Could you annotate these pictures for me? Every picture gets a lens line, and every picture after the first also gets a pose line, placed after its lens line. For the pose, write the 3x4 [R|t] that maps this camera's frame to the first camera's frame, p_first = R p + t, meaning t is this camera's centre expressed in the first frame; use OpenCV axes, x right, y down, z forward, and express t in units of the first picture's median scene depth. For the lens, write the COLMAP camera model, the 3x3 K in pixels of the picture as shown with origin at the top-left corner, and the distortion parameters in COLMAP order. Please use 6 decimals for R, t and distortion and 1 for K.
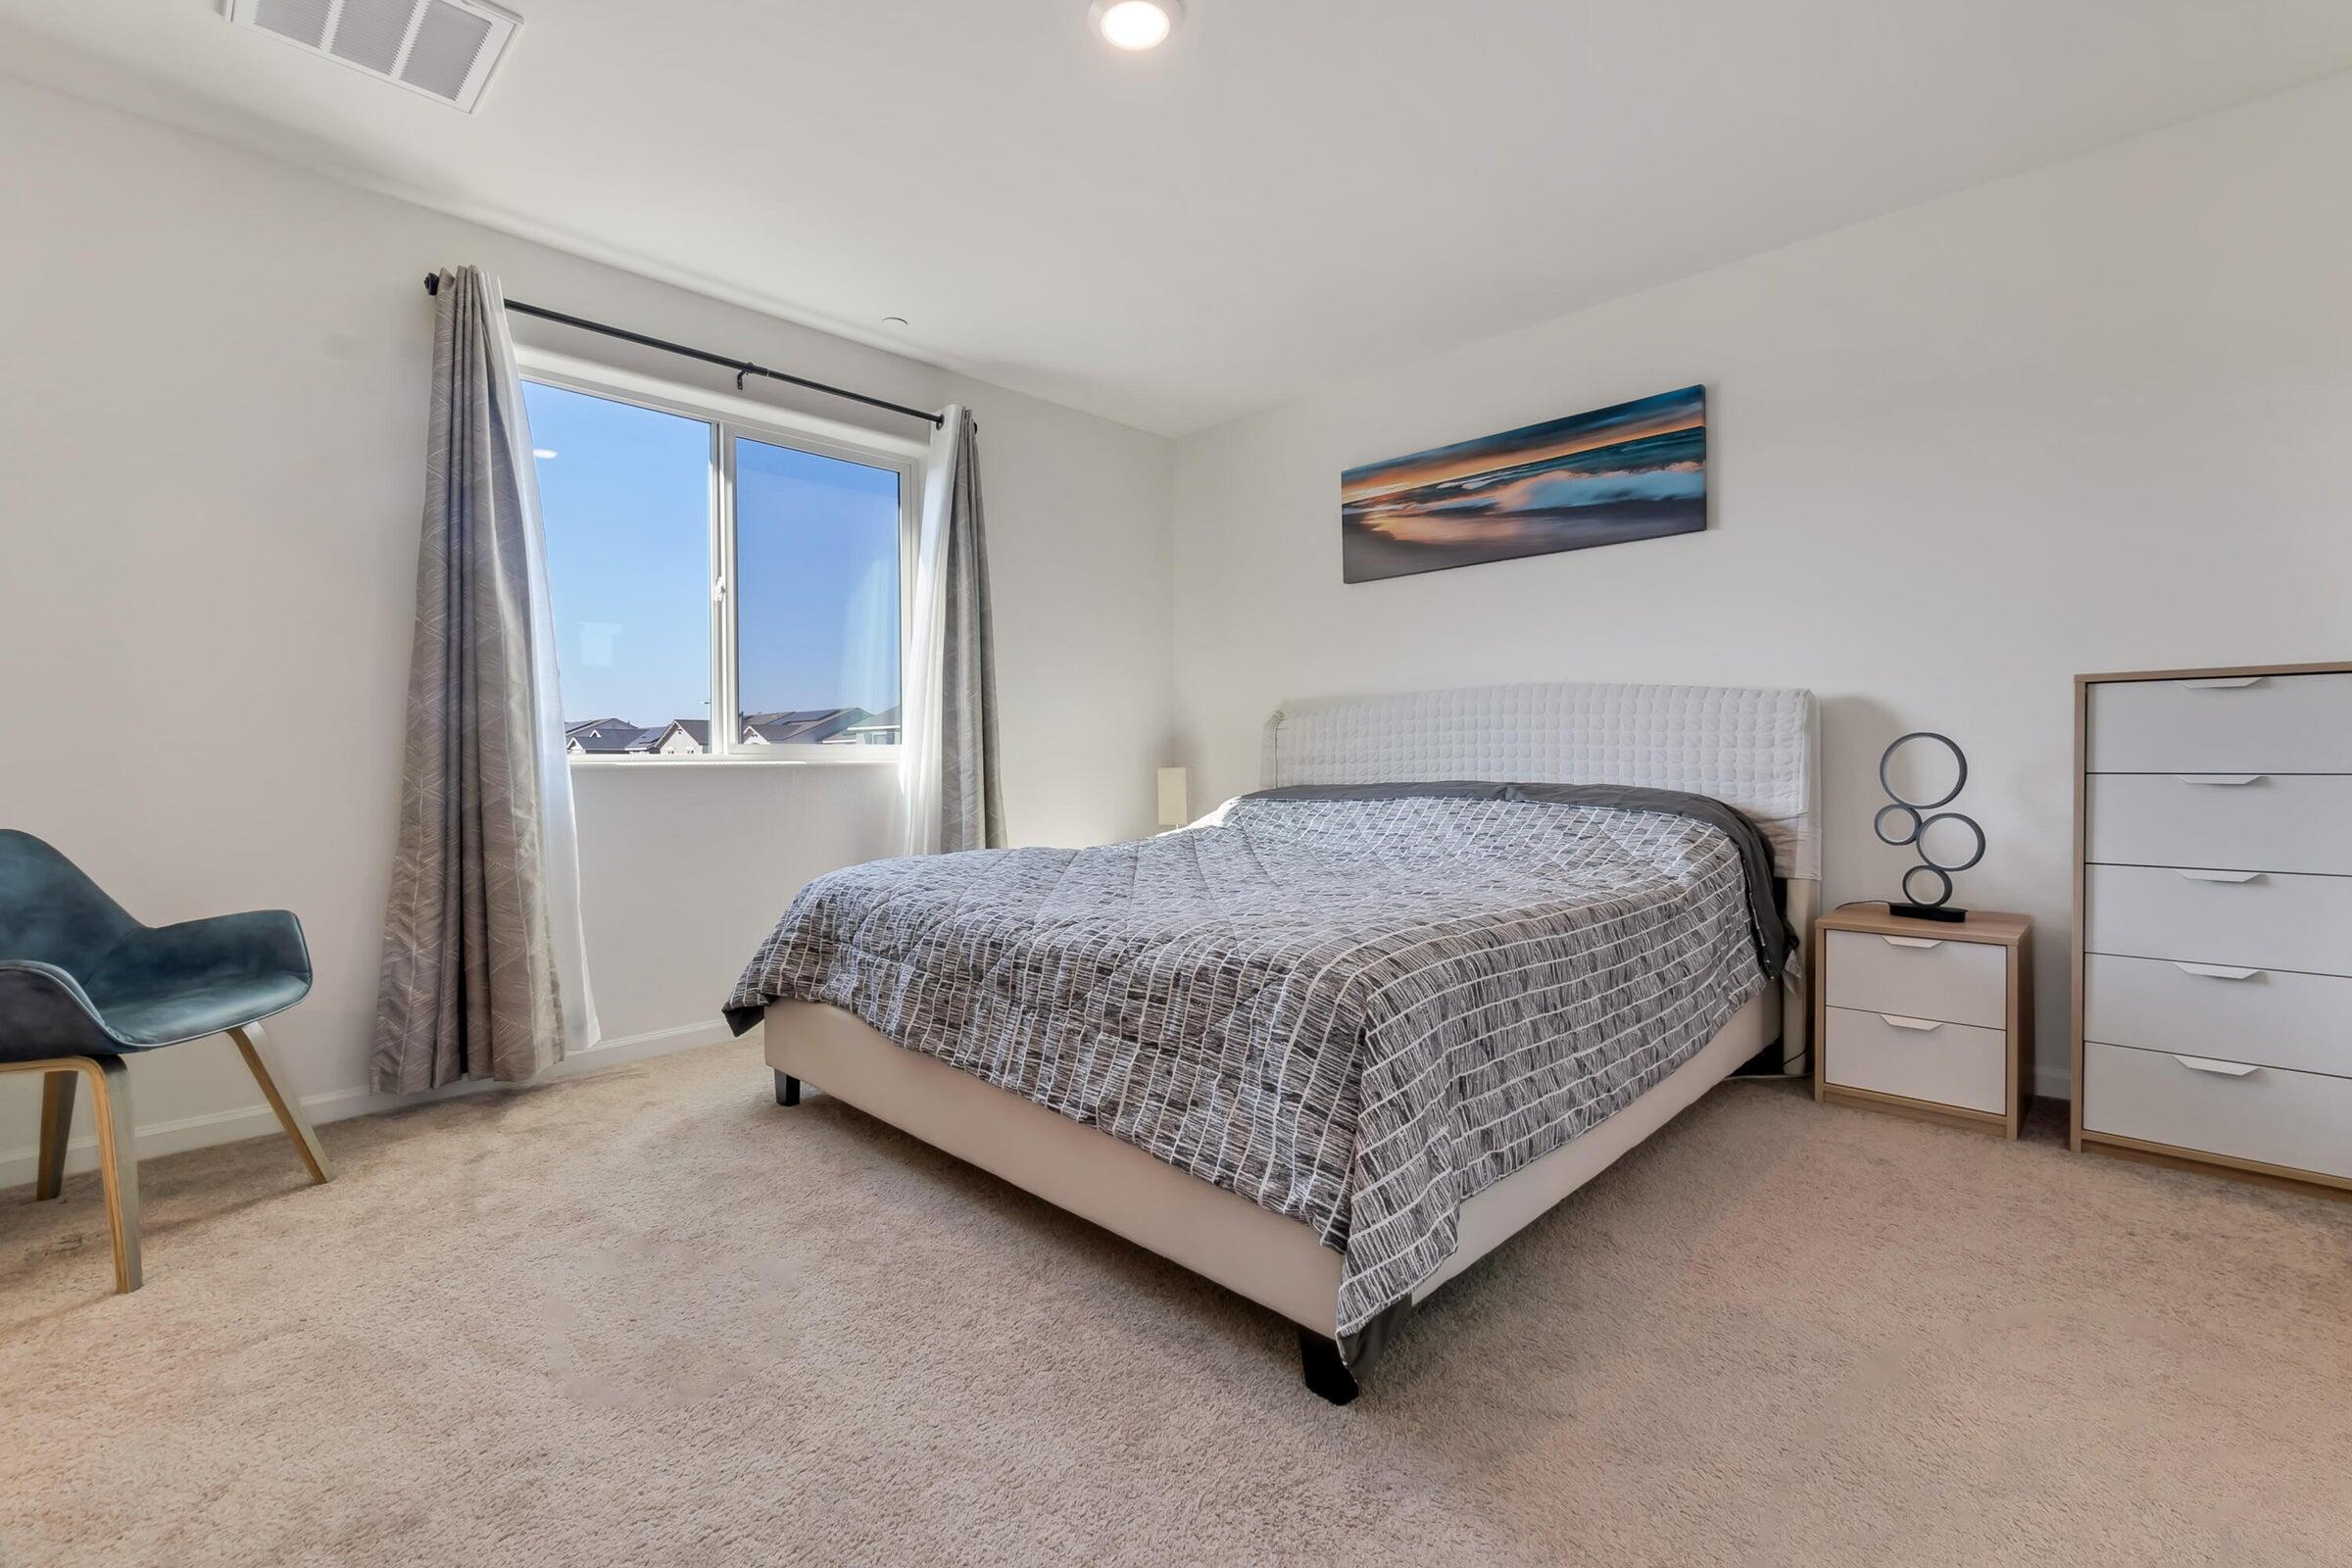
lens RADIAL K [[1012.8, 0, 1173.2], [0, 1012.8, 776.3], [0, 0, 1]] dist [-0.003702, 0.000539]
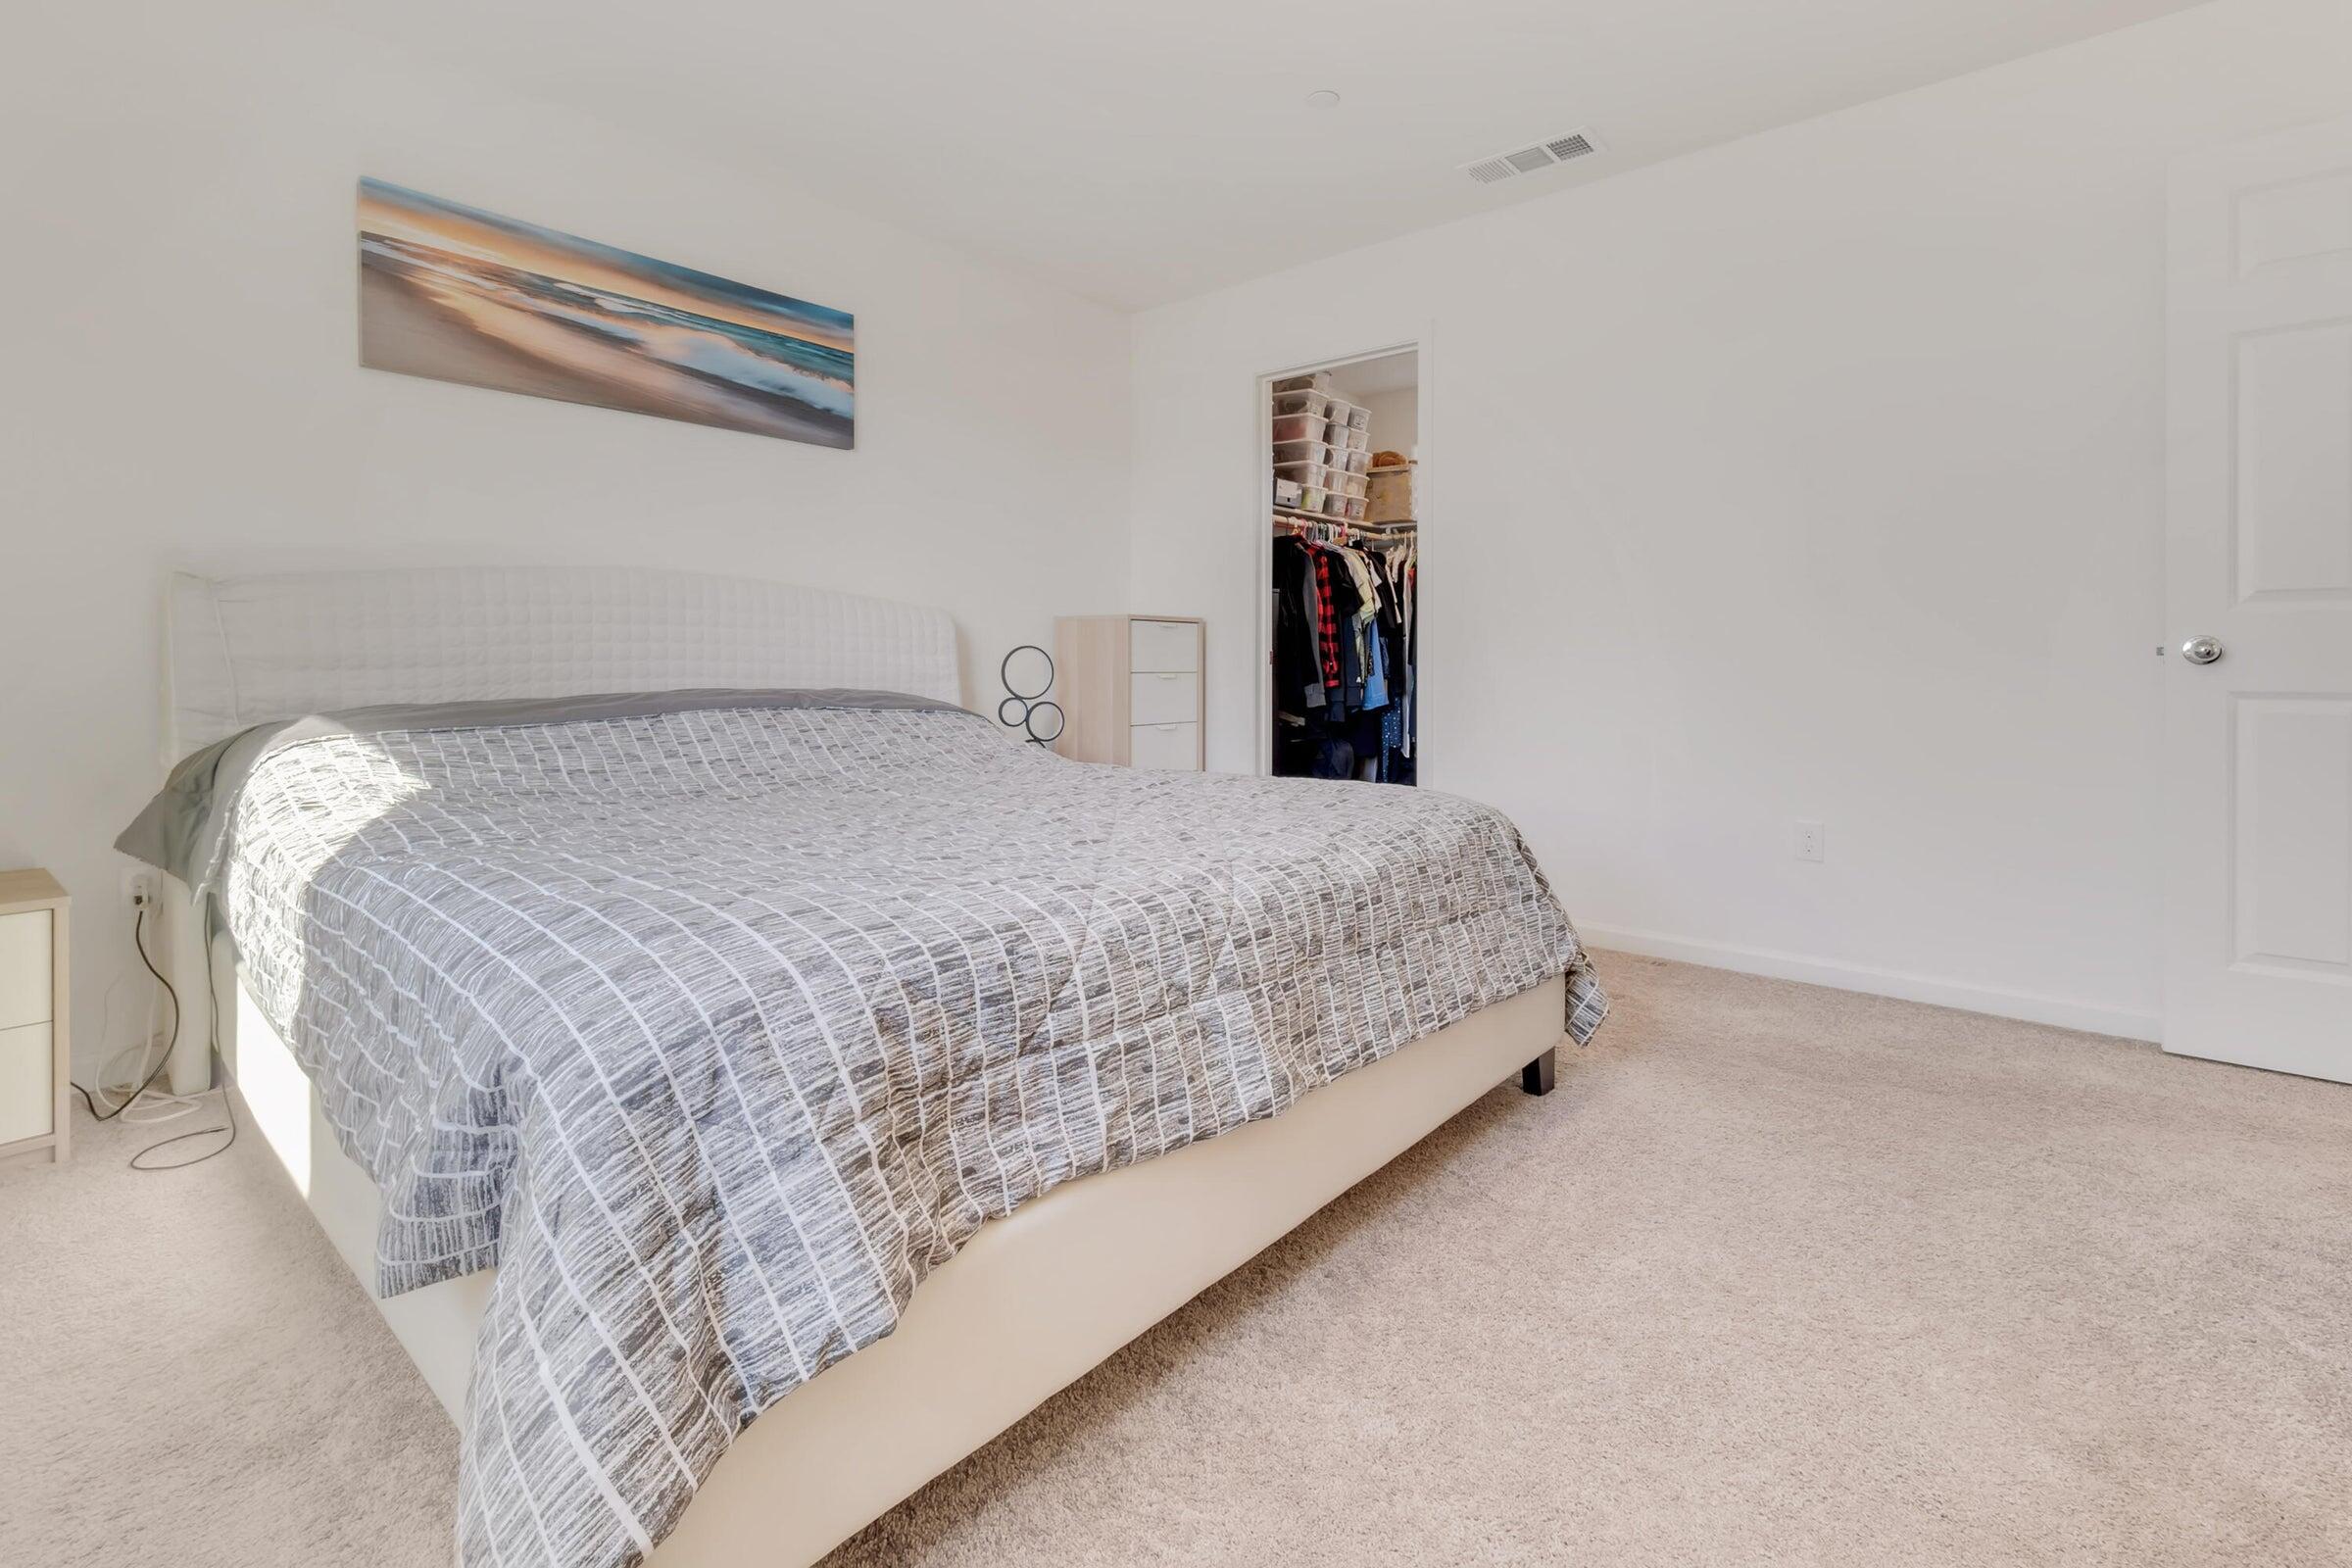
lens RADIAL K [[1061.3, 0, 1168.2], [0, 1061.3, 664.9], [0, 0, 1]] dist [-0.001914, 0.000960]
pose [[-0.059641, 0.004576, 0.998209, -0.614316], [0.020141, 0.999791, -0.003379, -0.005289], [-0.998017, 0.019903, -0.059721, 0.736870]]
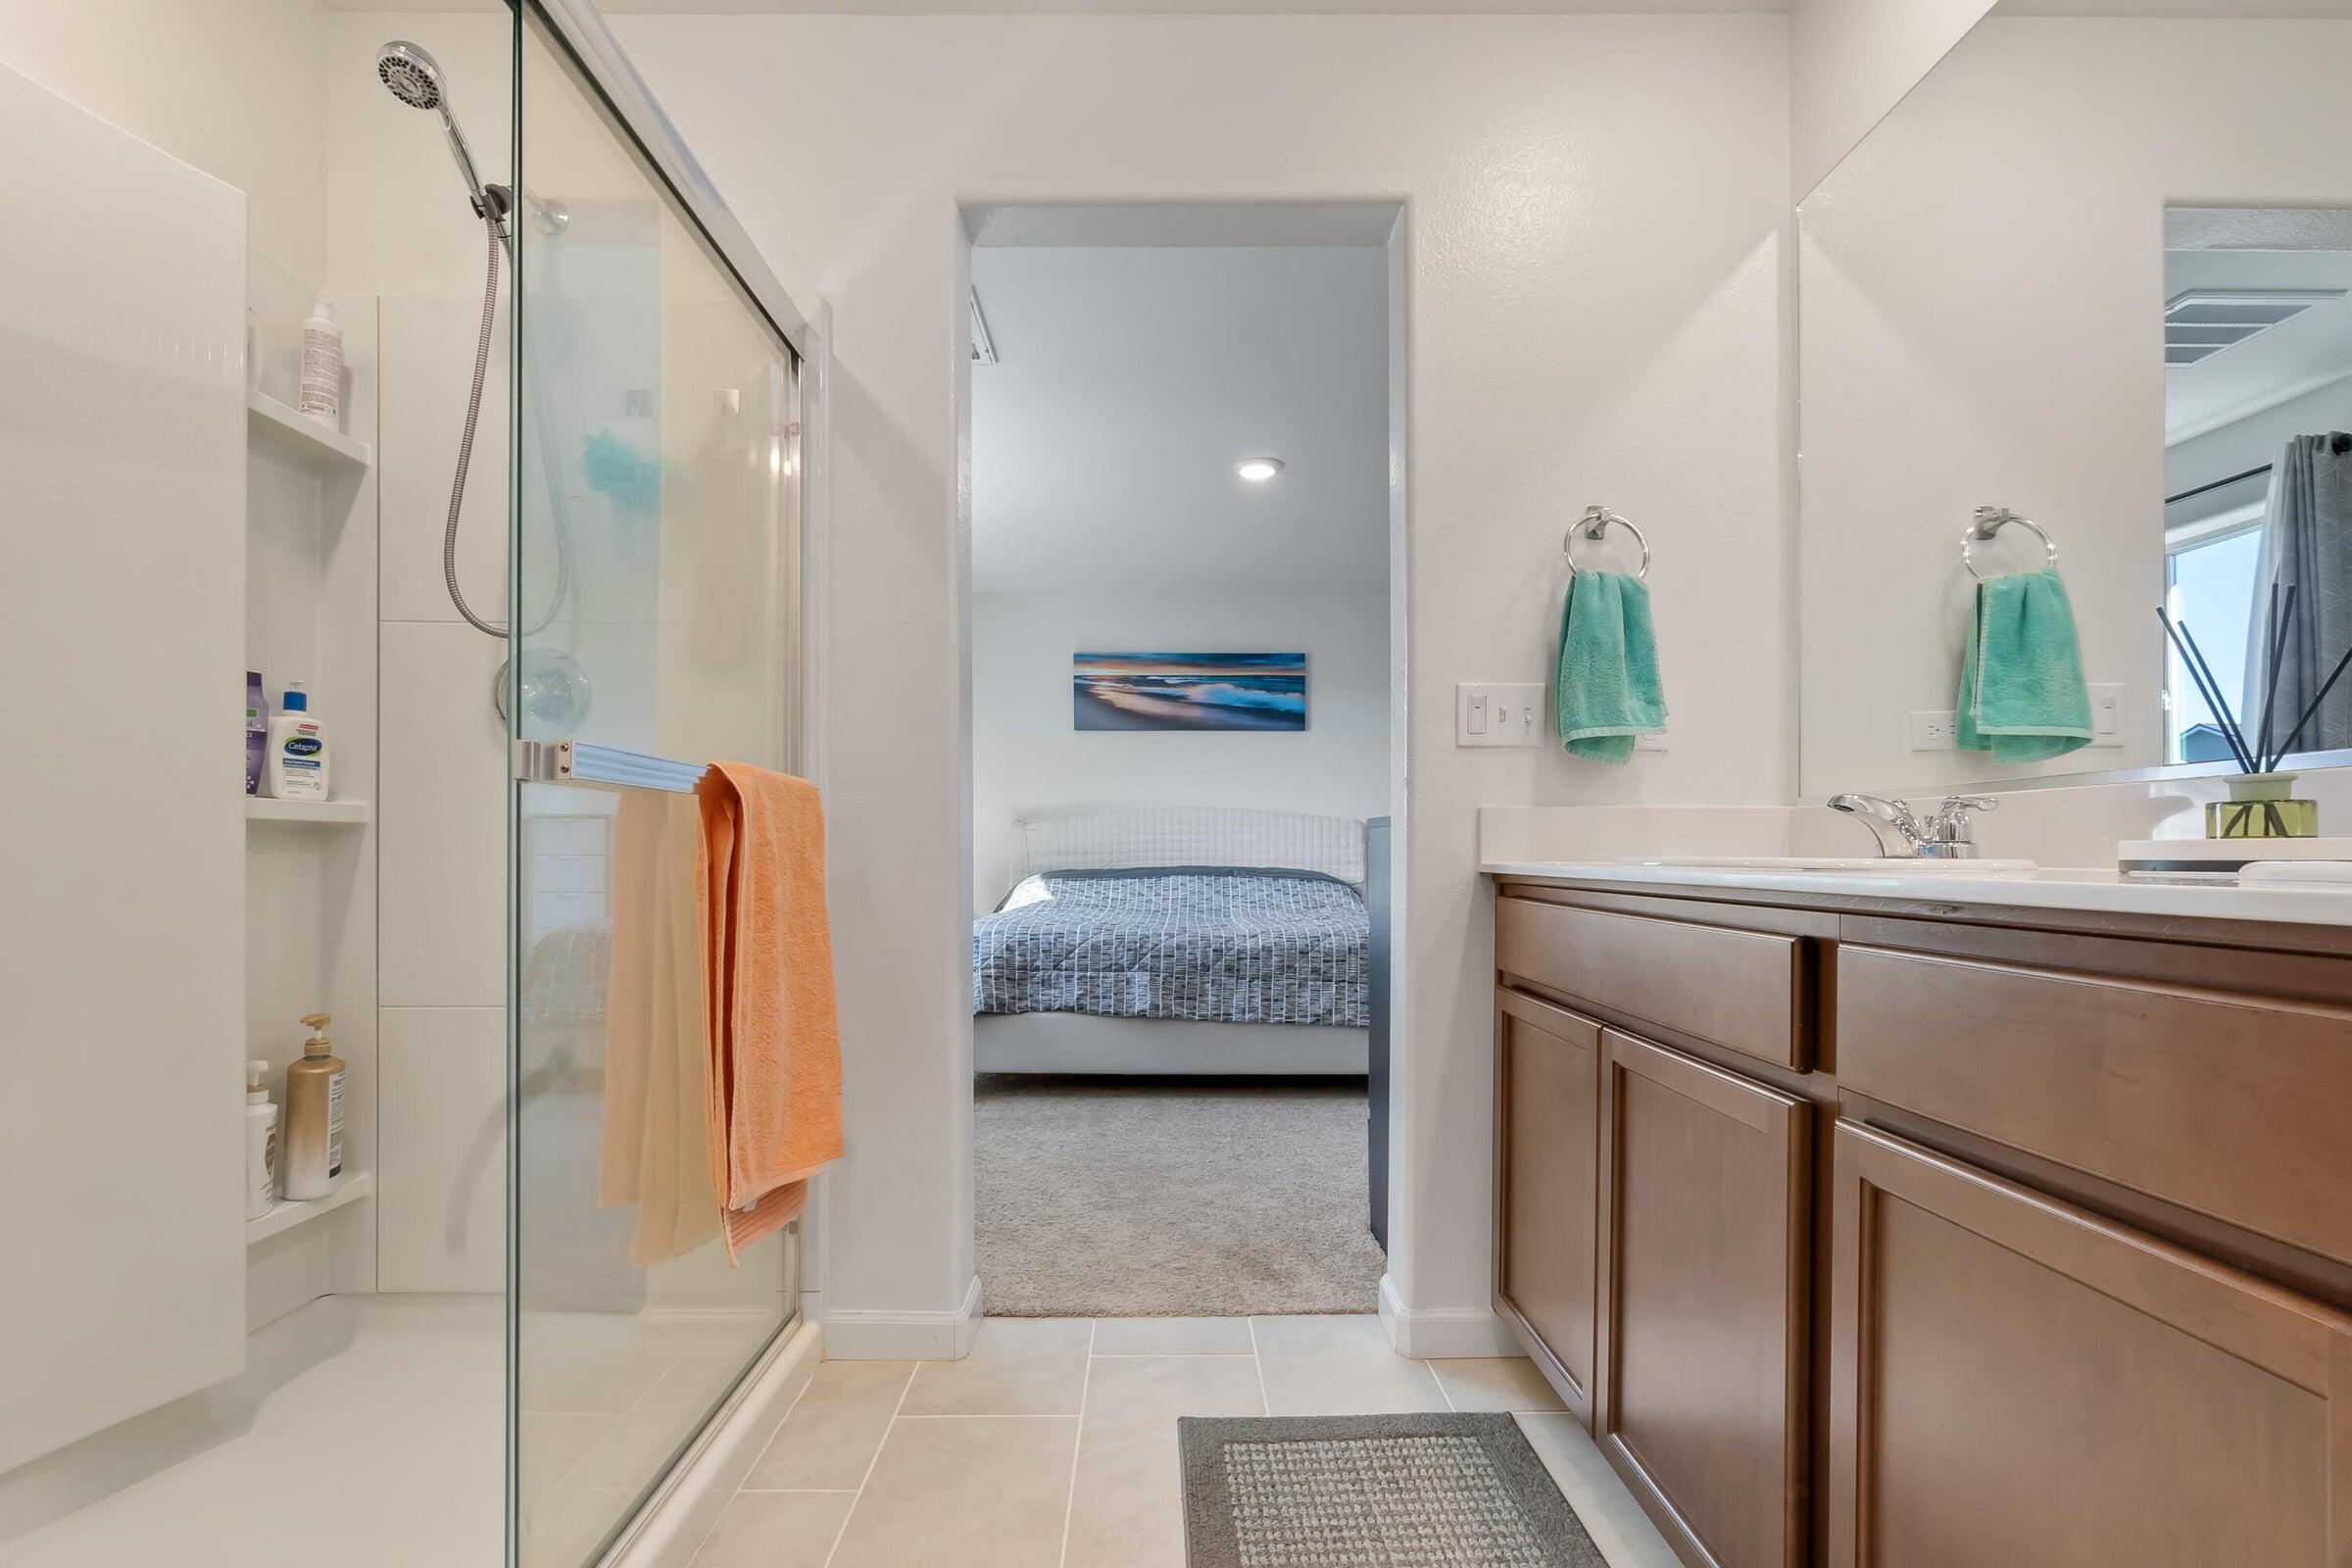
lens RADIAL K [[1054.6, 0, 1153.0], [0, 1054.6, 829.0], [0, 0, 1]] dist [-0.005241, -0.000420]
pose [[0.721517, 0.024350, 0.691968, -1.013997], [0.003985, 0.999219, -0.039317, 0.012313], [-0.692385, 0.031125, 0.720857, -0.200277]]
